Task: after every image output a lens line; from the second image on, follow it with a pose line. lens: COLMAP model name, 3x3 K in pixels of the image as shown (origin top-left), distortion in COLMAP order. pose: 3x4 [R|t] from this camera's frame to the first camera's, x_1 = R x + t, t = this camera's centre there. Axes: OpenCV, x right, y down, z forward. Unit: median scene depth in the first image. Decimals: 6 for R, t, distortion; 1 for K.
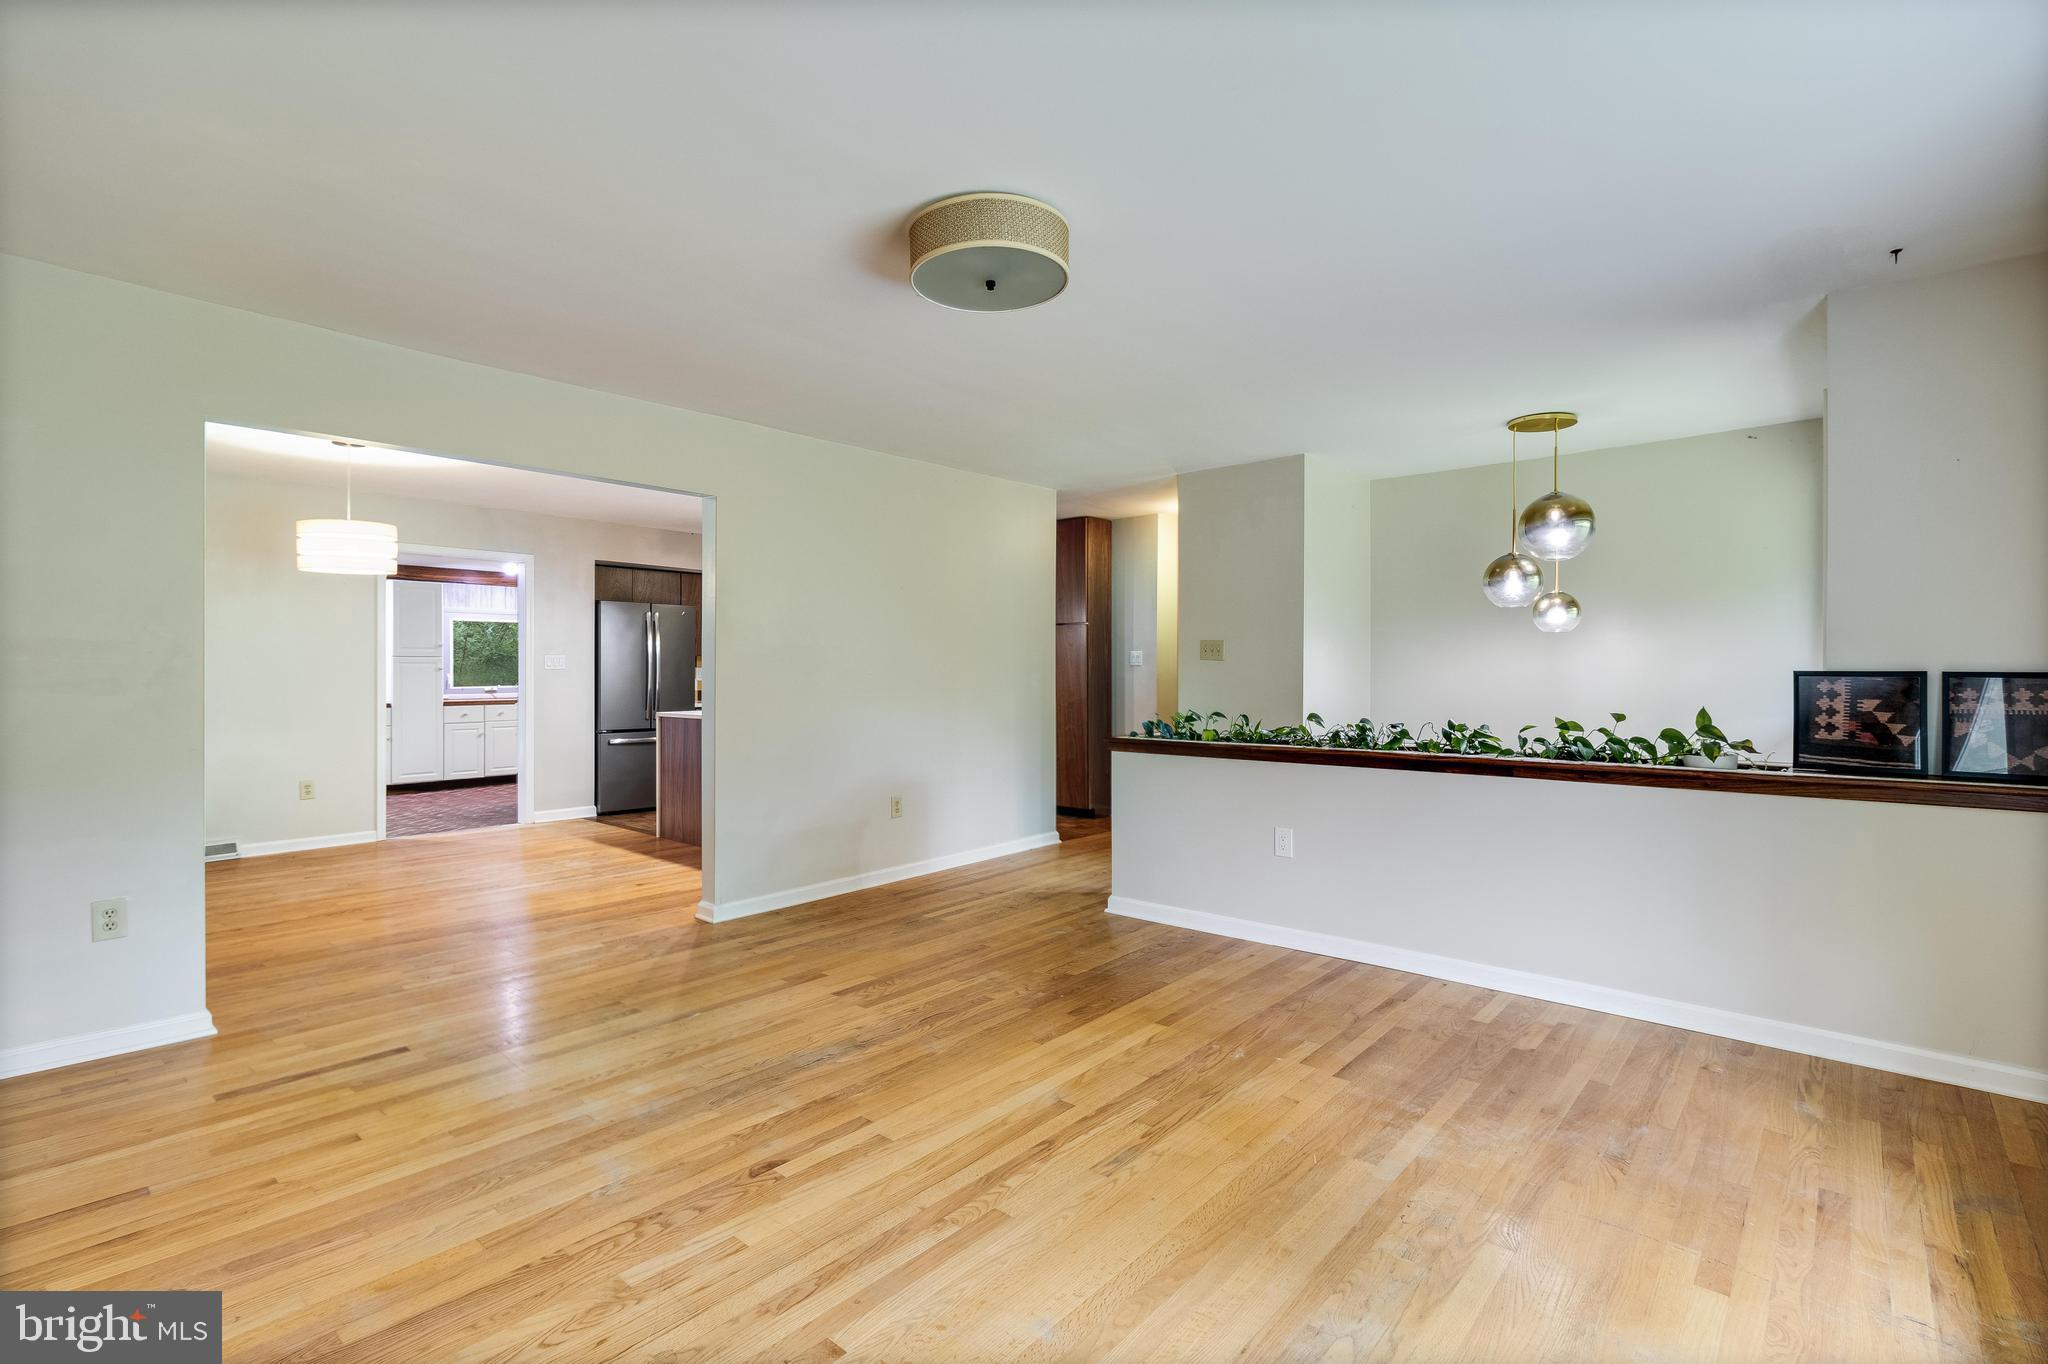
lens RADIAL K [[951.2, 0, 1026.3], [0, 951.2, 670.9], [0, 0, 1]] dist [0.001333, 0.000355]
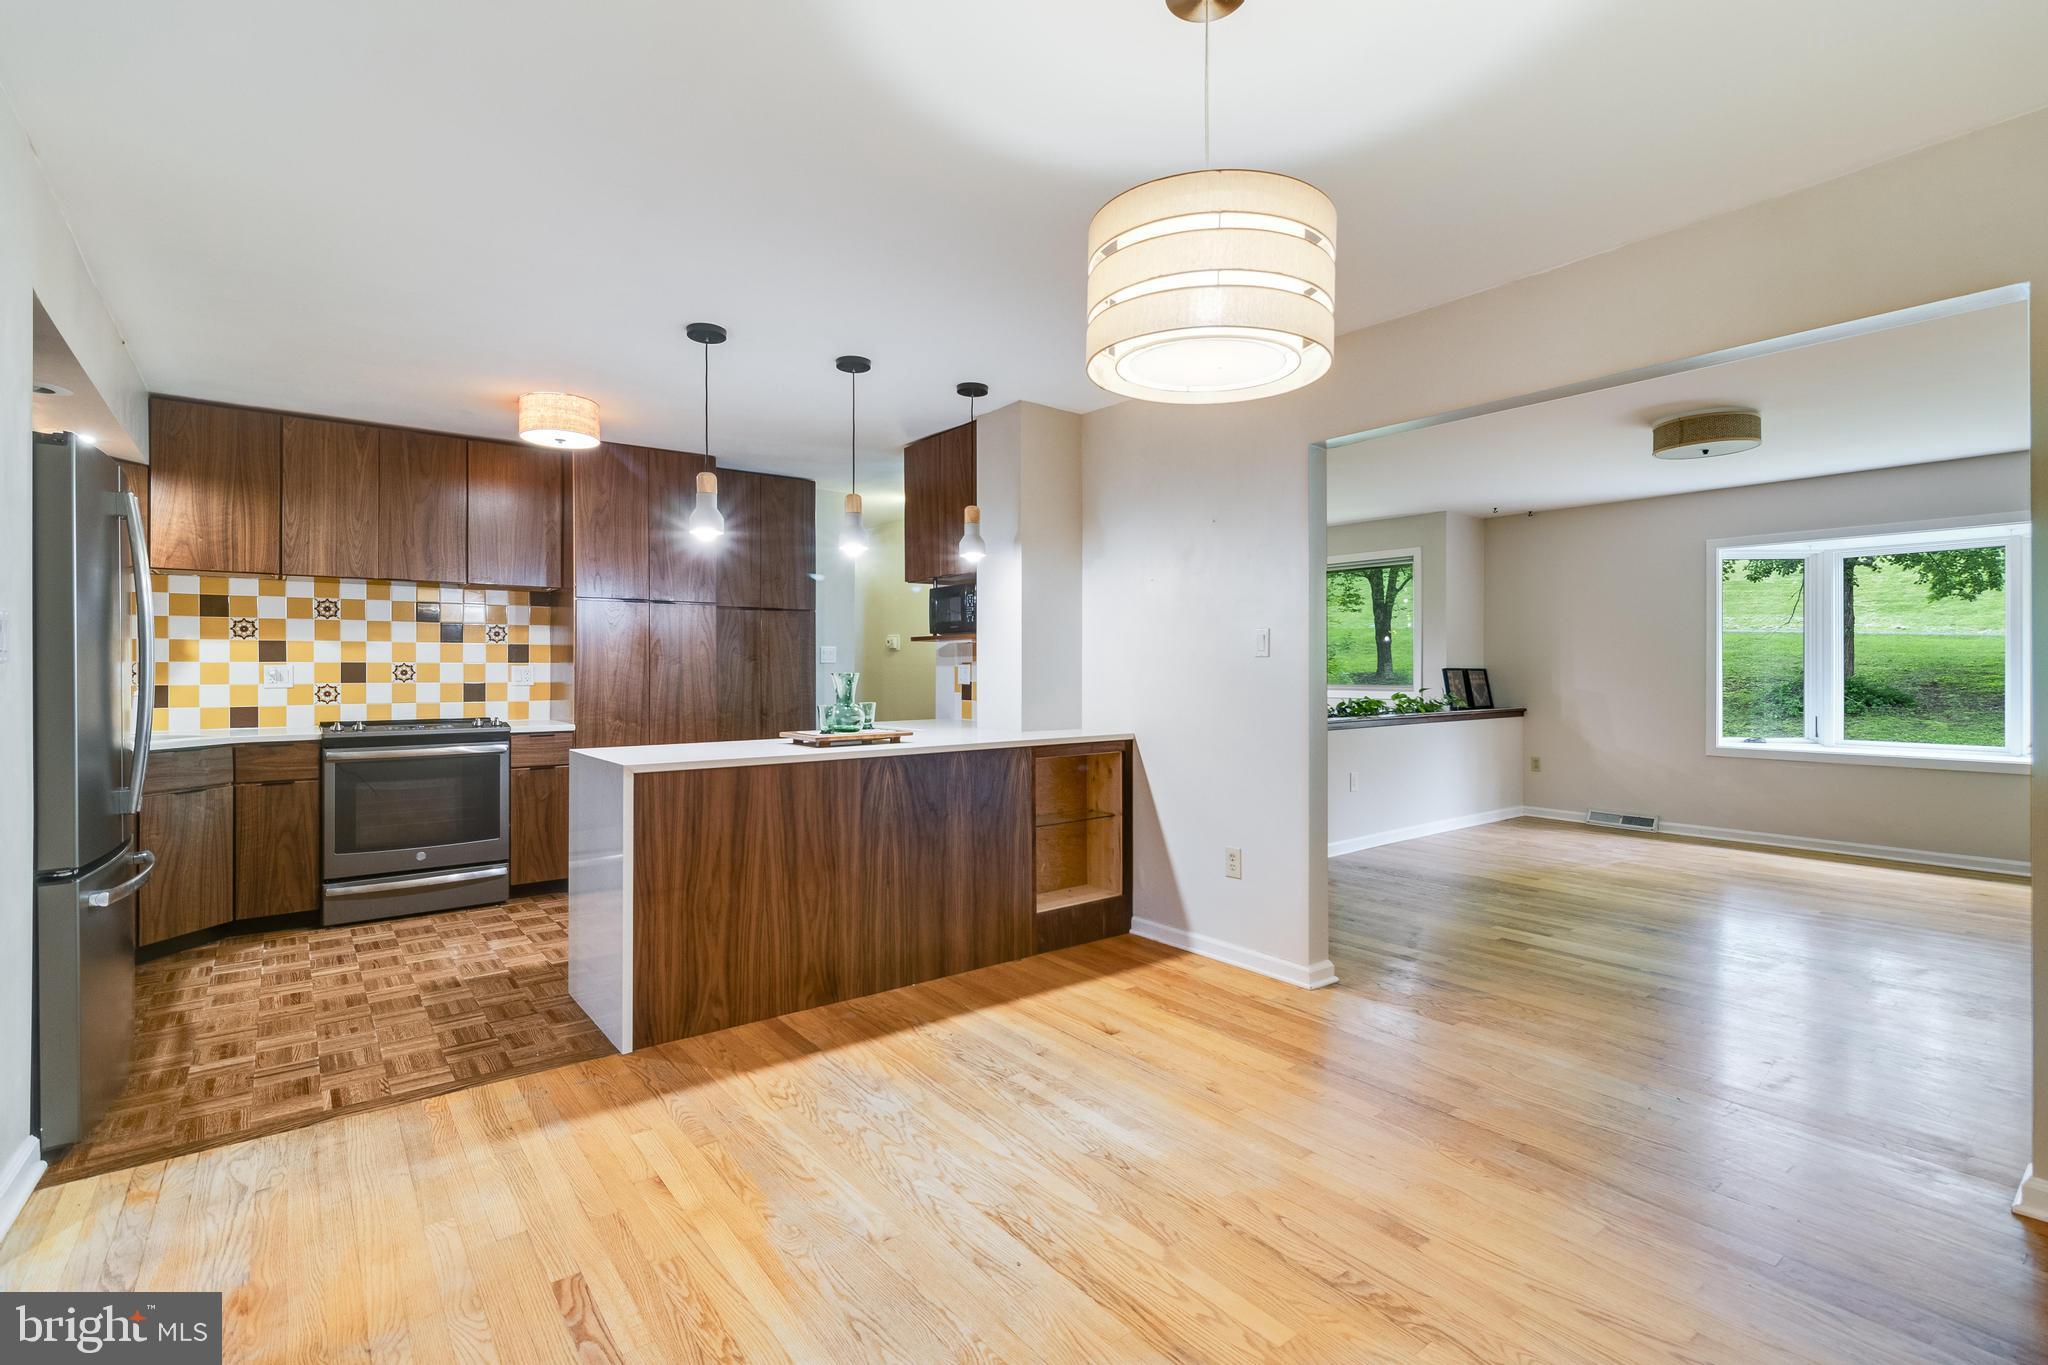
lens RADIAL K [[937.4, 0, 1026.6], [0, 937.4, 666.1], [0, 0, 1]] dist [0.000122, 0.000065]
pose [[0.186034, 0.002722, 0.982539, -1.568864], [-0.000249, 0.999996, -0.002723, 0.000149], [-0.982543, 0.000261, 0.186034, 1.500883]]
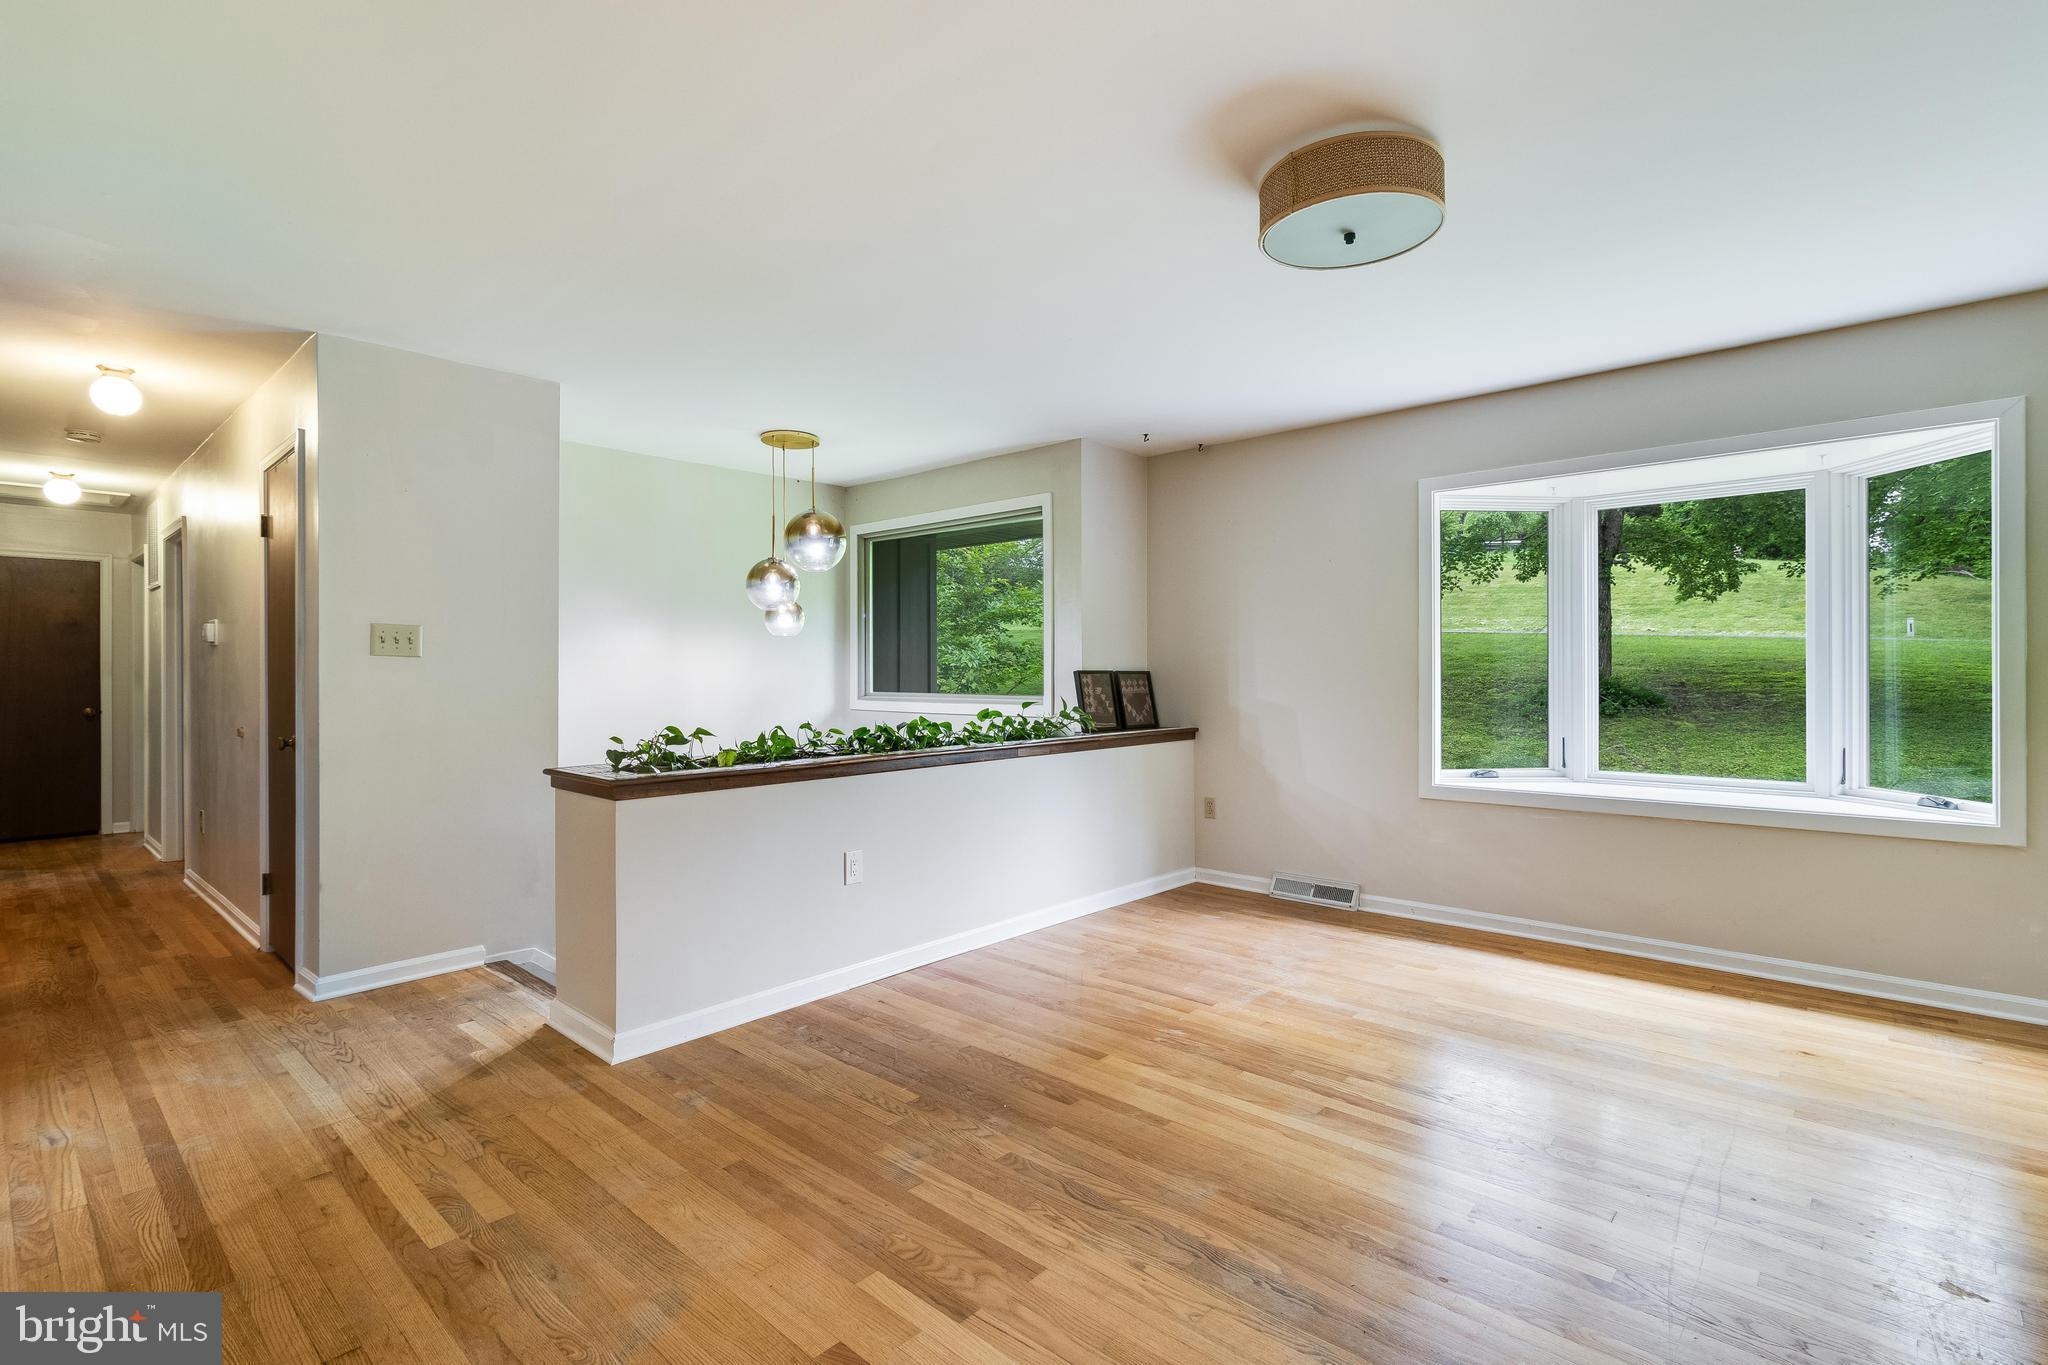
lens RADIAL K [[951.2, 0, 1026.3], [0, 951.2, 671.4], [0, 0, 1]] dist [0.001333, 0.000355]
pose [[0.015472, 0.000339, 0.999880, -0.737986], [0.004597, 0.999989, -0.000410, 0.000119], [-0.999870, 0.004603, 0.015470, 1.006544]]
